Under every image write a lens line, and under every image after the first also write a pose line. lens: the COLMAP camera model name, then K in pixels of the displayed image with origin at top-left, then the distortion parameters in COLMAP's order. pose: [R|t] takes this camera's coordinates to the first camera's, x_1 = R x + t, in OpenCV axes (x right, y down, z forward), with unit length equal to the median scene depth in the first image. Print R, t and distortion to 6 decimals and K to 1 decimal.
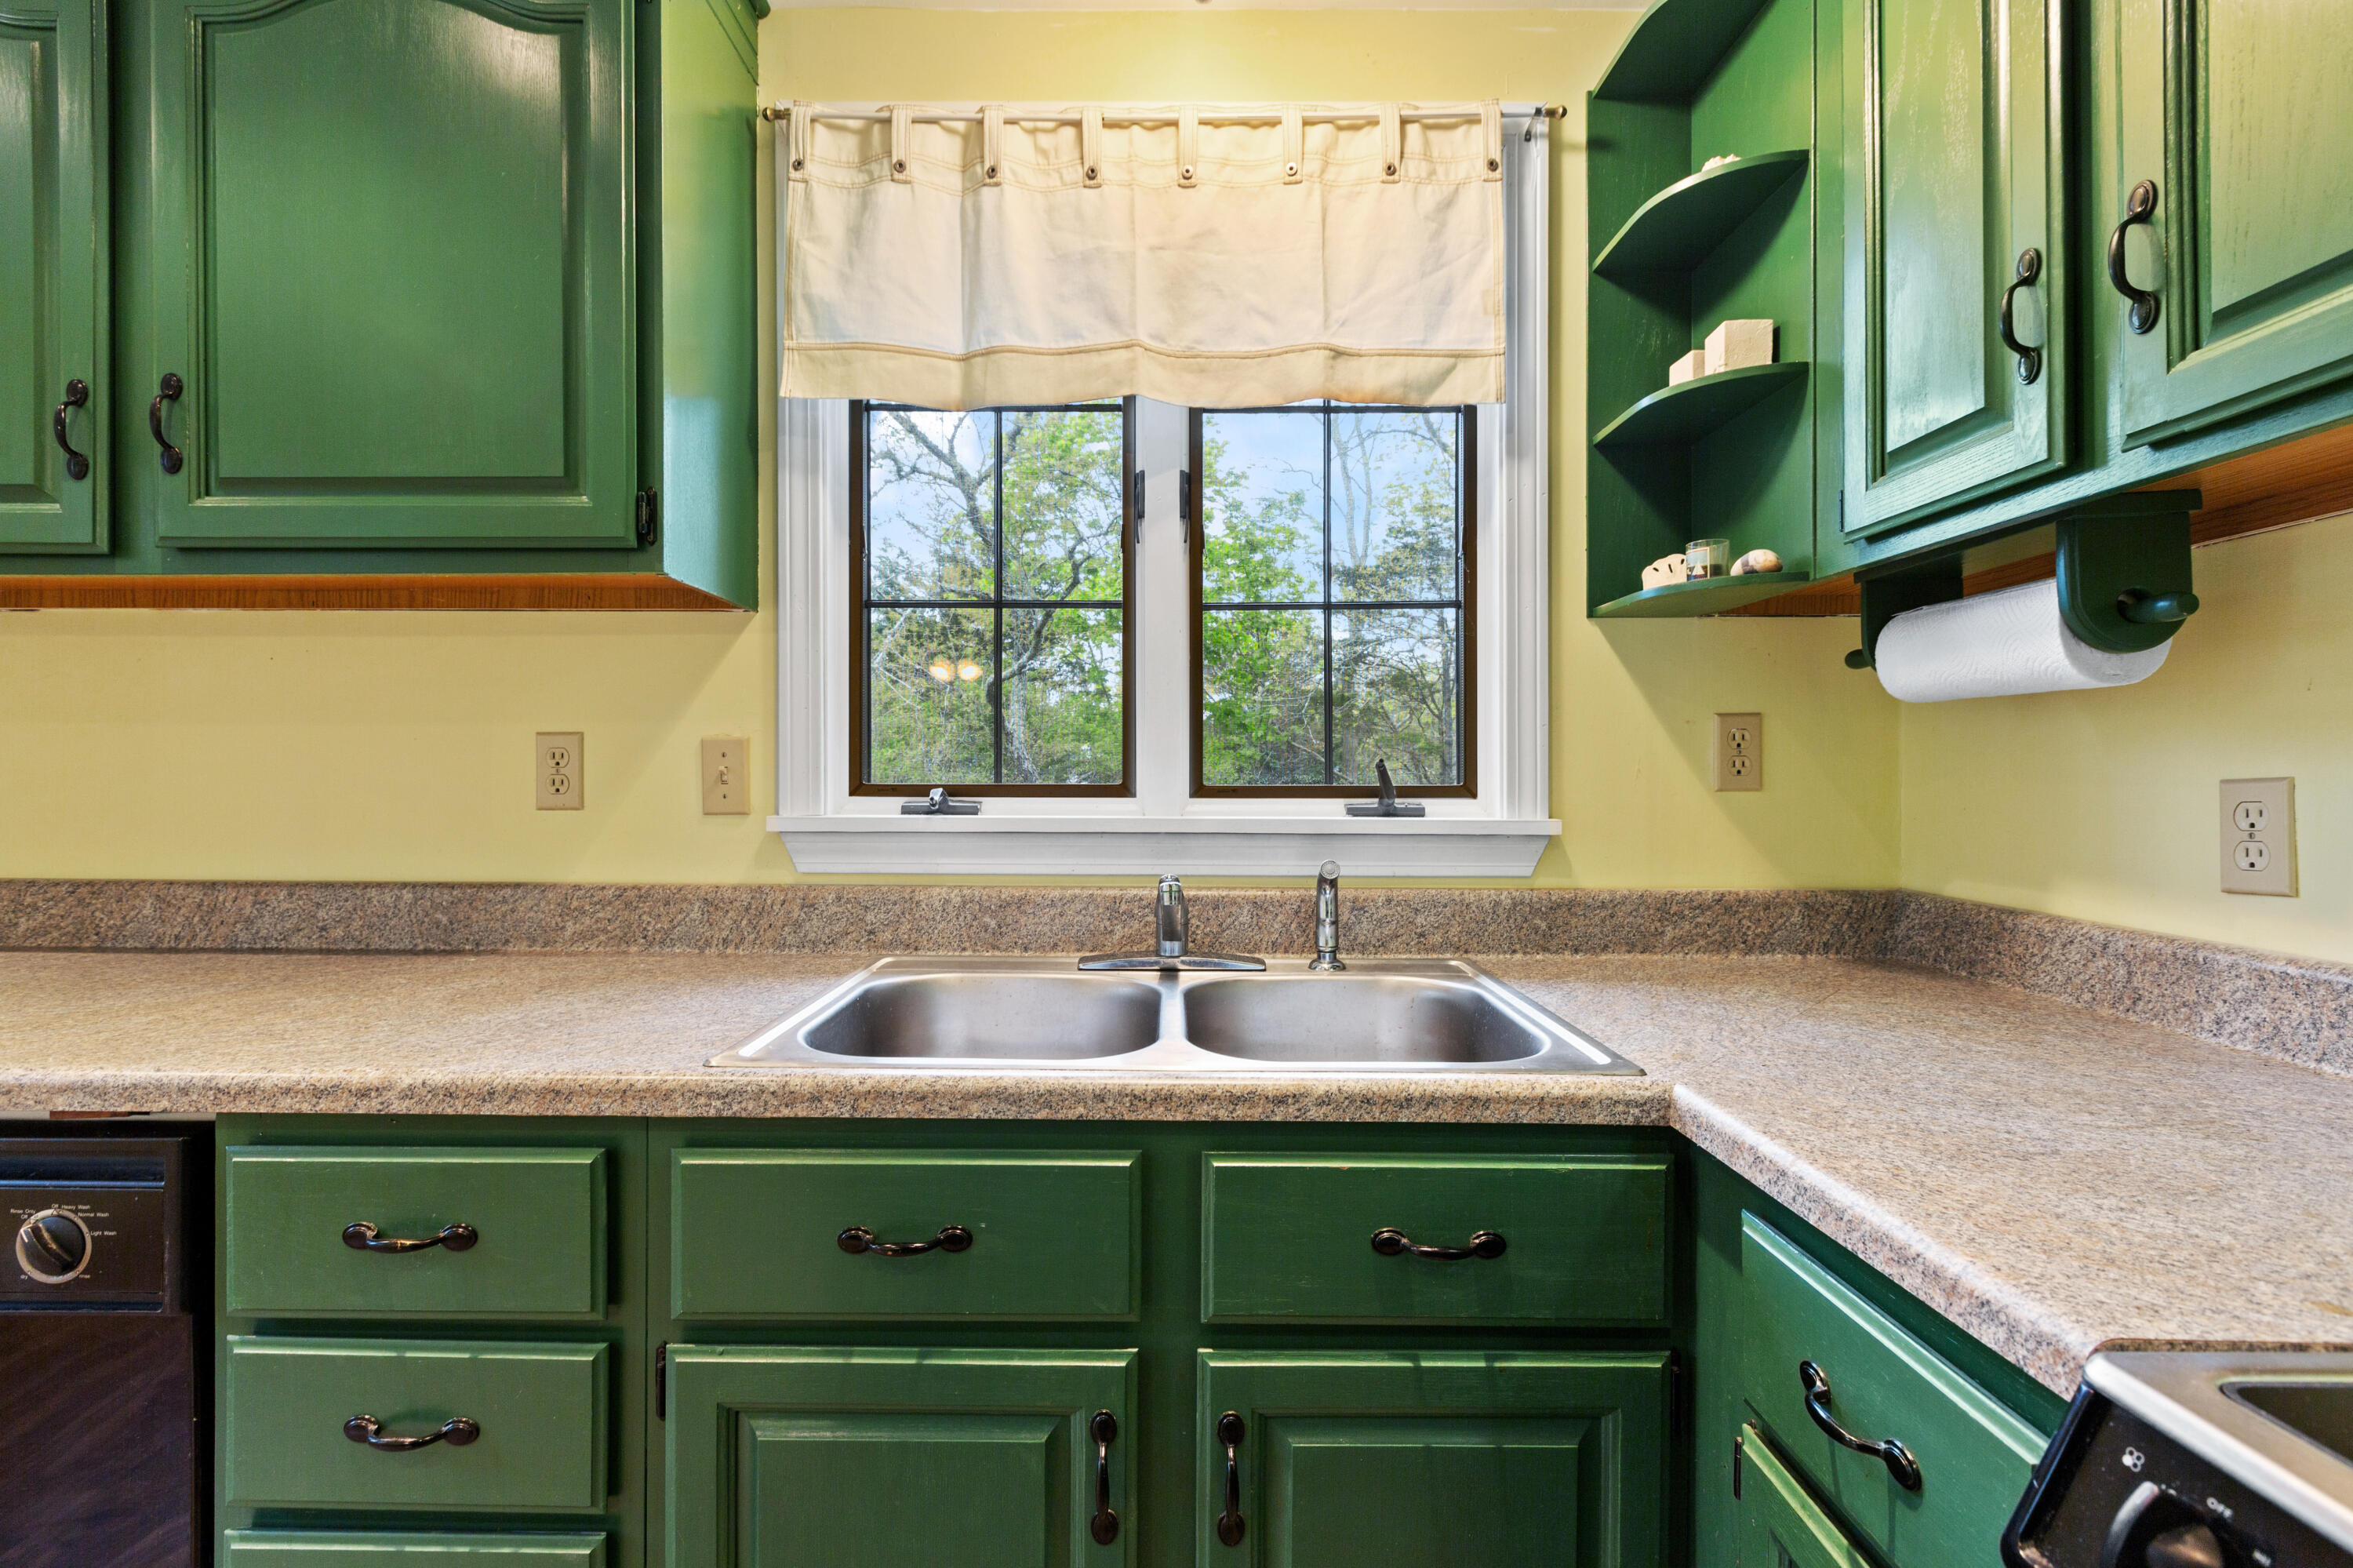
lens RADIAL K [[1057.5, 0, 1172.0], [0, 1057.5, 786.8], [0, 0, 1]] dist [-0.000929, -0.000474]
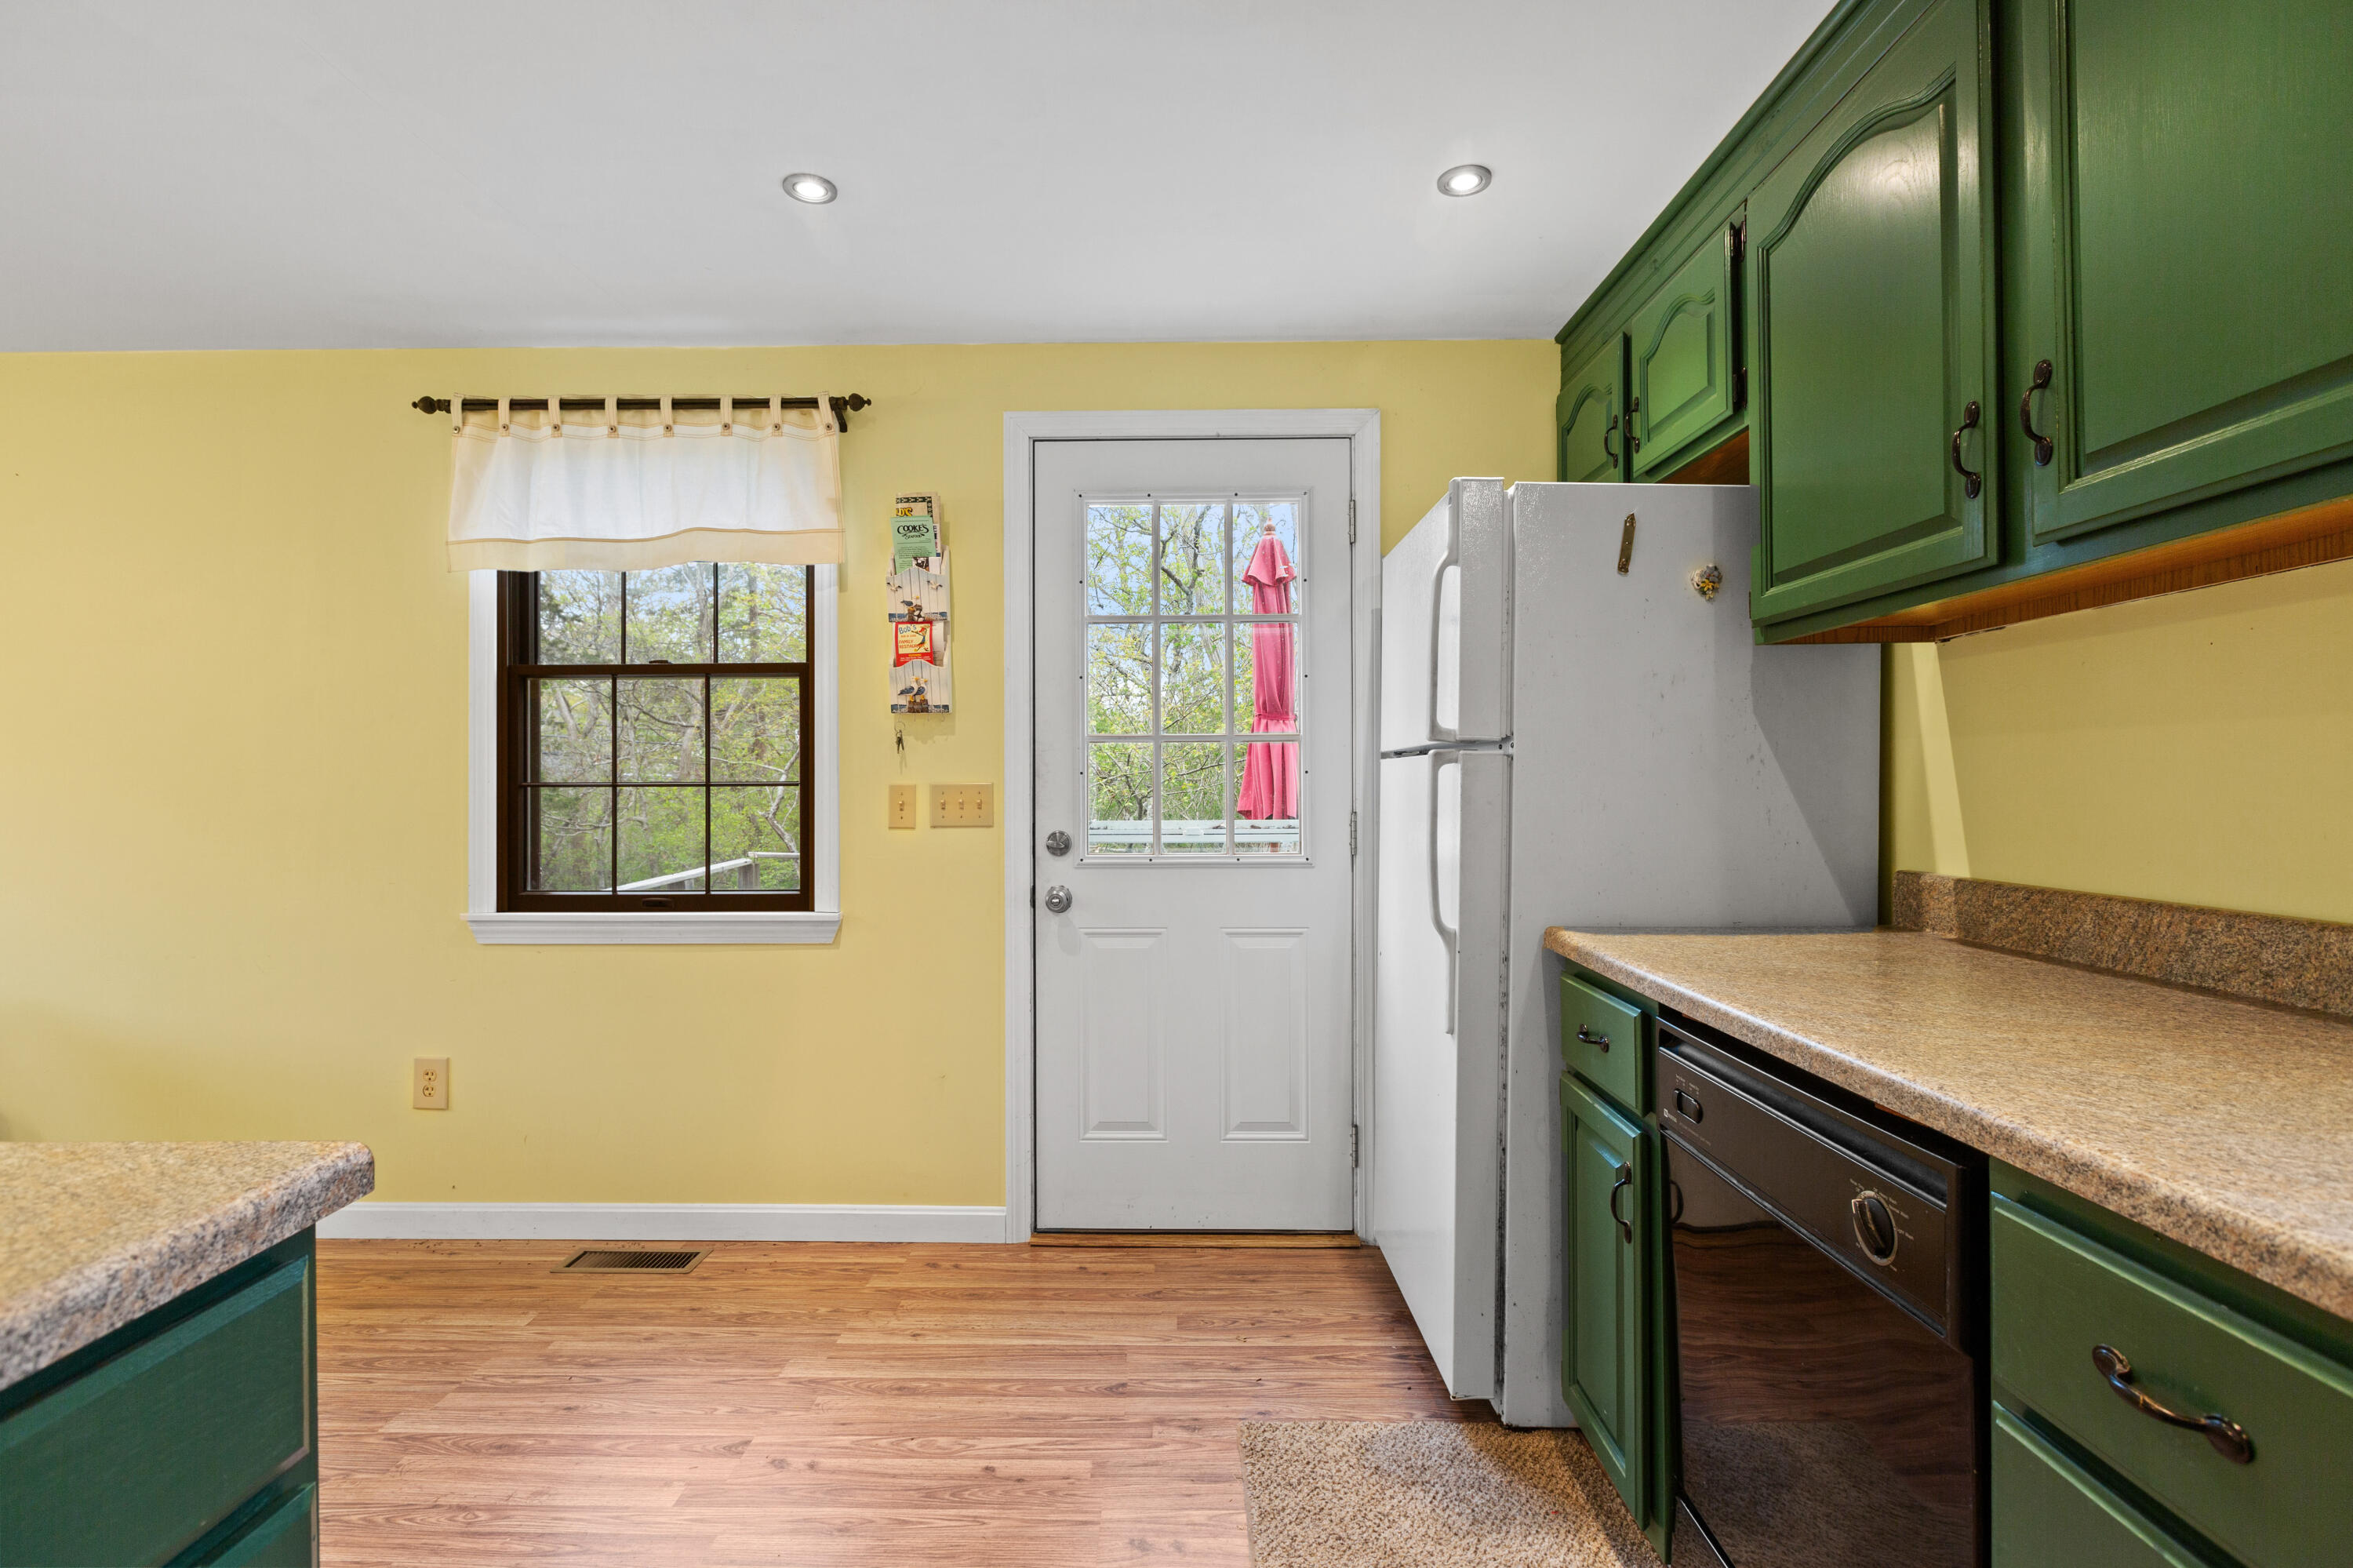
lens RADIAL K [[1110.5, 0, 1155.1], [0, 1110.5, 781.9], [0, 0, 1]] dist [-0.002179, -0.000432]
pose [[-0.022851, -0.009758, -0.999691, 0.050824], [-0.000643, 0.999952, -0.009746, -0.002195], [0.999739, 0.000420, -0.022856, 0.185695]]
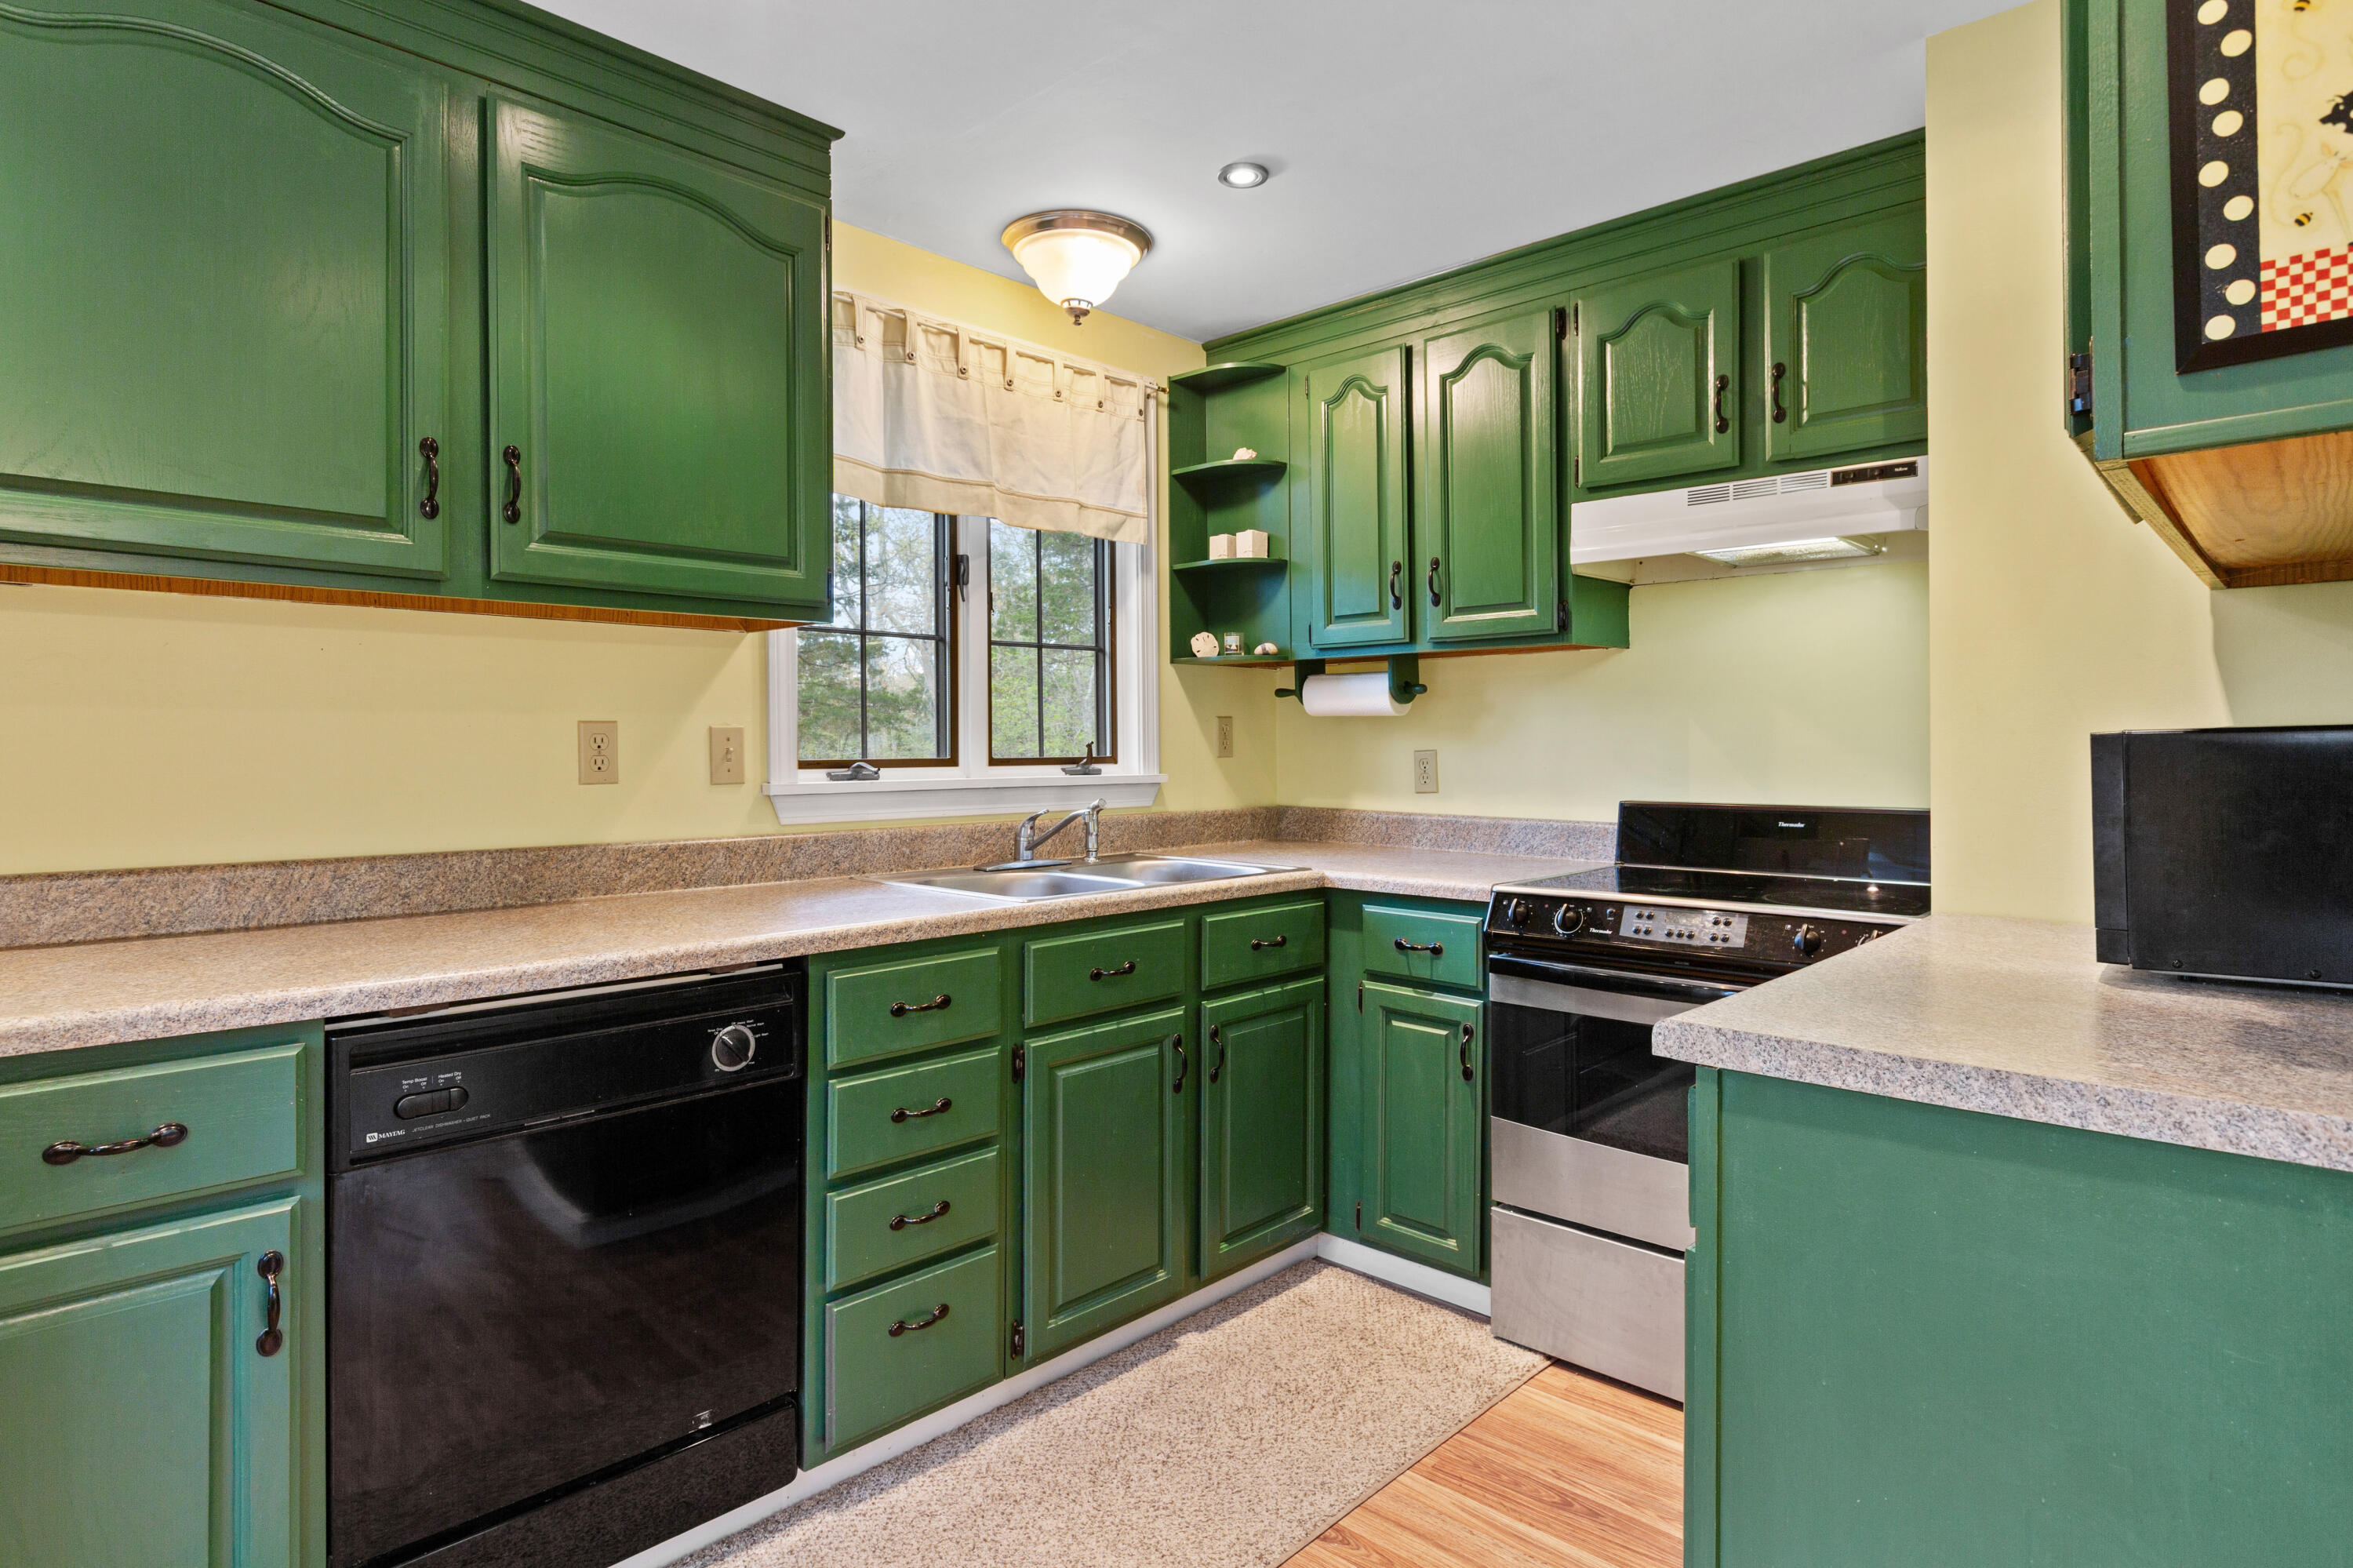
lens RADIAL K [[1291.8, 0, 1187.1], [0, 1291.8, 747.7], [0, 0, 1]] dist [-0.006466, -0.000171]
pose [[0.672145, -0.006577, 0.740390, -1.279594], [0.011363, 0.999934, -0.001432, -0.011008], [-0.740332, 0.009376, 0.672176, -0.535782]]
